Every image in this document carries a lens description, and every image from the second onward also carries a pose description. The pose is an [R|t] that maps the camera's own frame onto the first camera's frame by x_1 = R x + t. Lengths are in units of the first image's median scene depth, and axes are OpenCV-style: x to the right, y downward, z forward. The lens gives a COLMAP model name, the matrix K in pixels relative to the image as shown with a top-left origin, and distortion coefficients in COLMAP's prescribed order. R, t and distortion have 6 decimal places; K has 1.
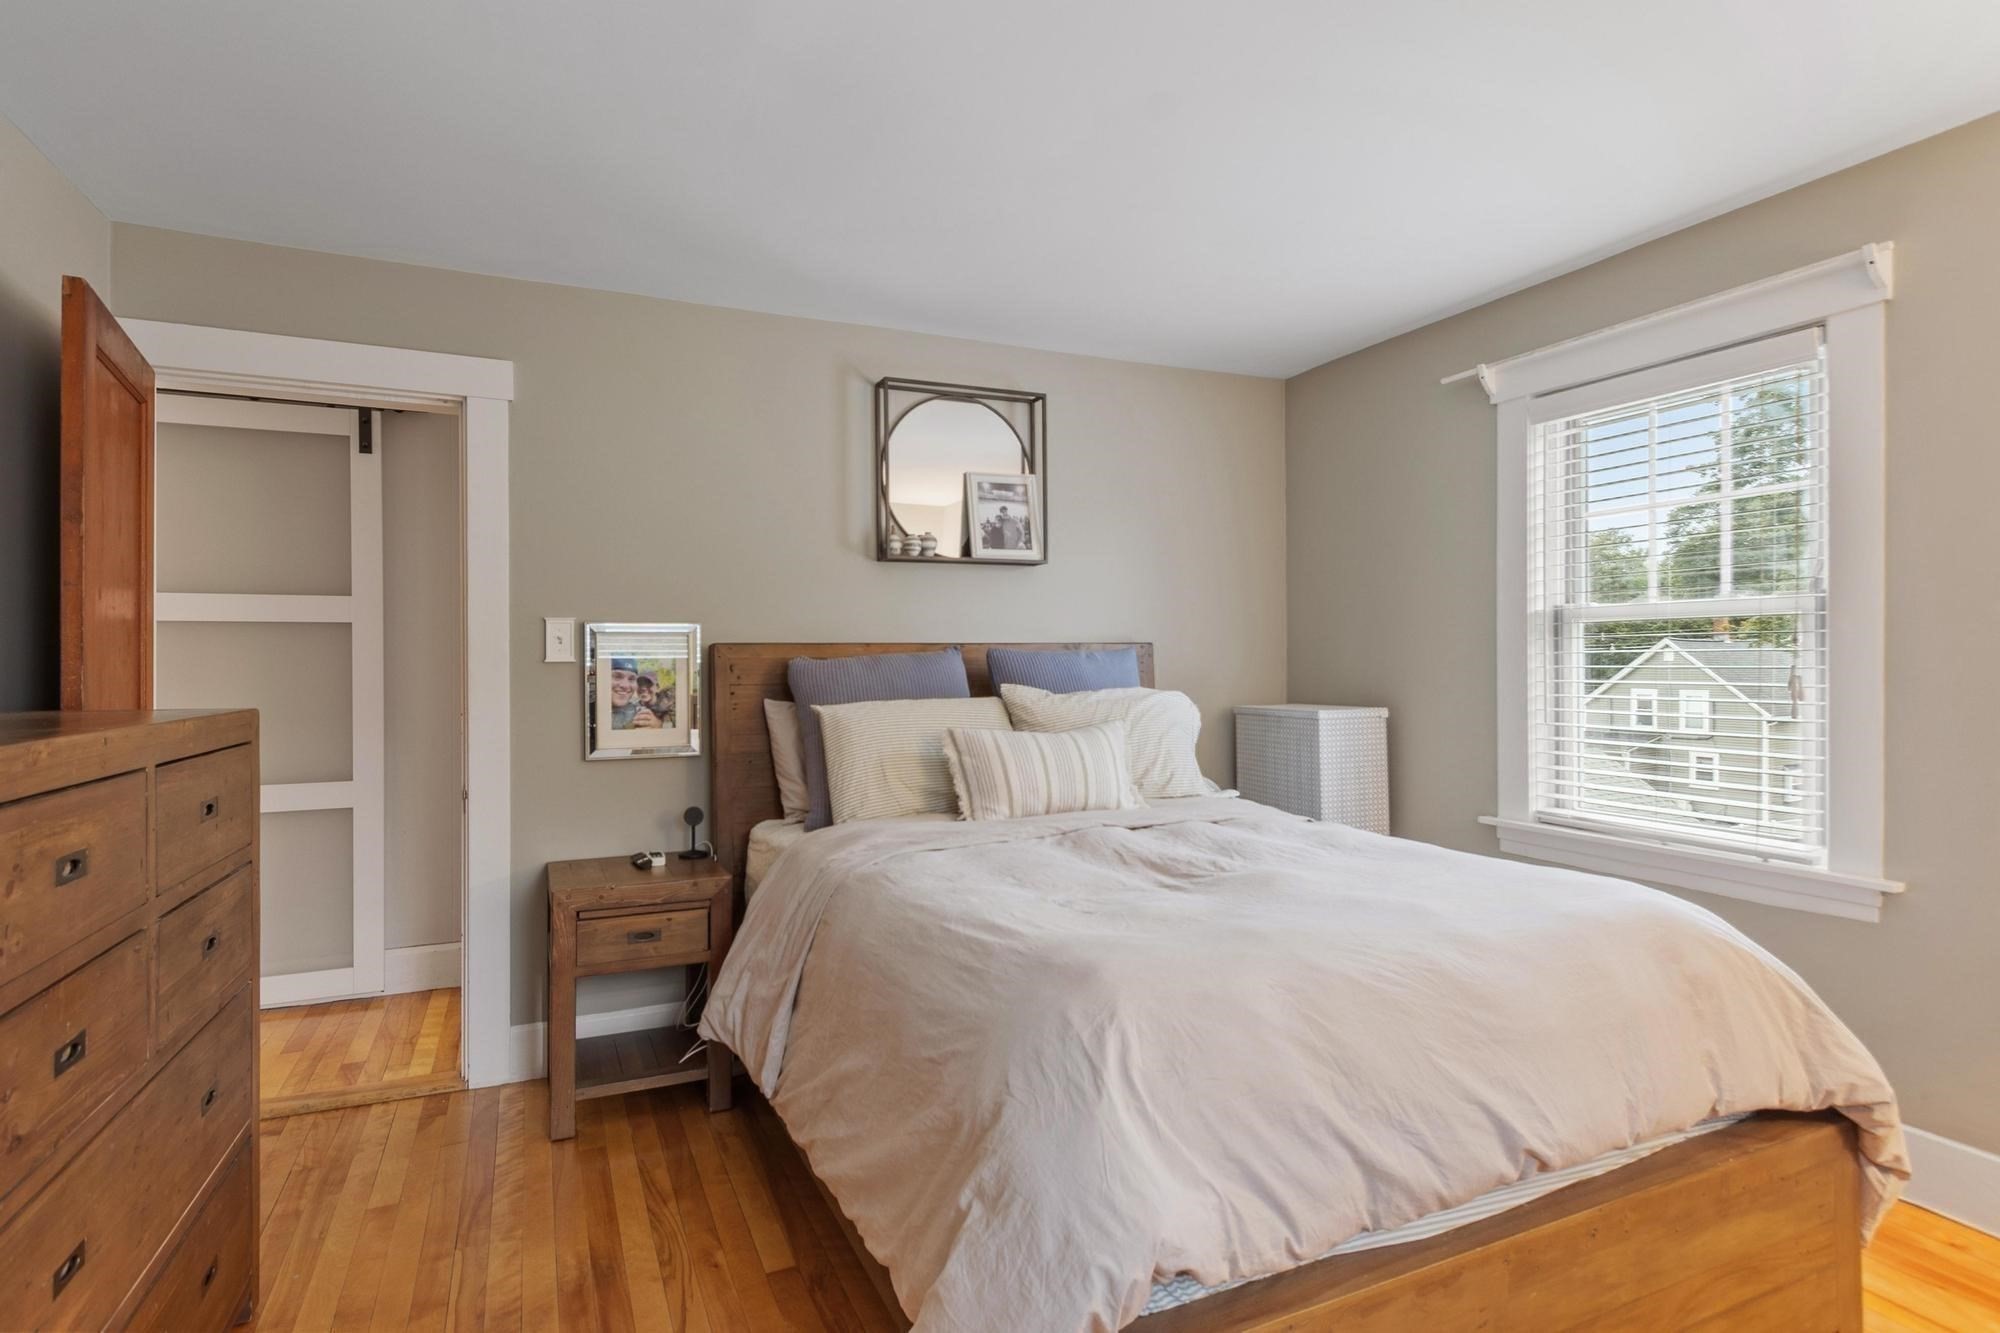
lens RADIAL K [[1014.2, 0, 1002.2], [0, 1014.2, 656.5], [0, 0, 1]] dist [-0.005438, -0.000767]
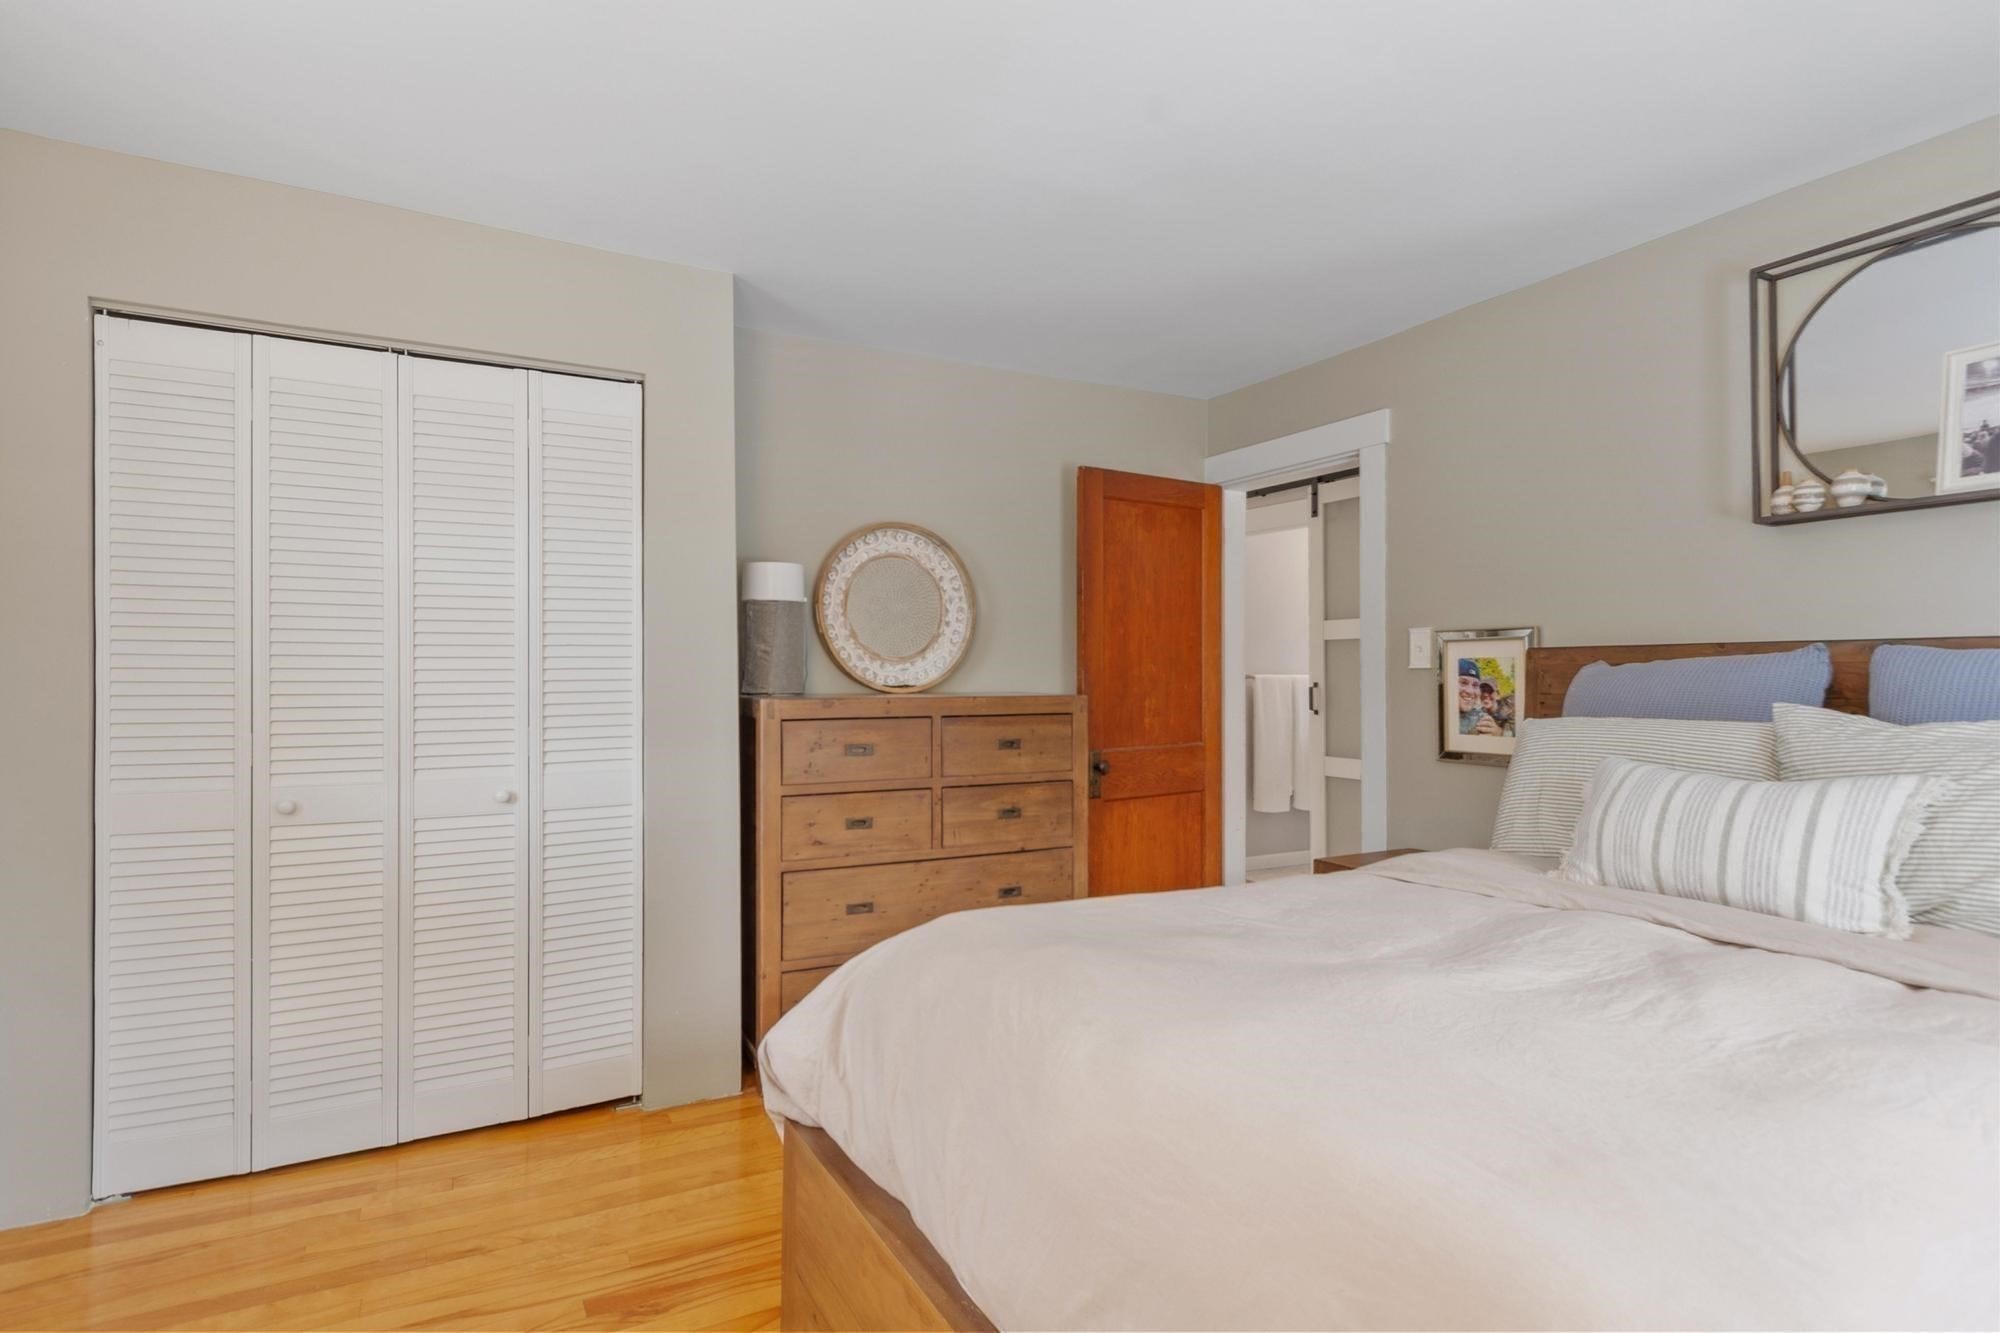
lens RADIAL K [[1014.2, 0, 1001.3], [0, 1014.2, 670.6], [0, 0, 1]] dist [-0.005438, -0.000767]
pose [[0.060125, 0.001601, -0.998190, 0.614035], [0.002644, 0.999995, 0.001763, 0.004589], [0.998187, -0.002745, 0.060120, 0.468319]]
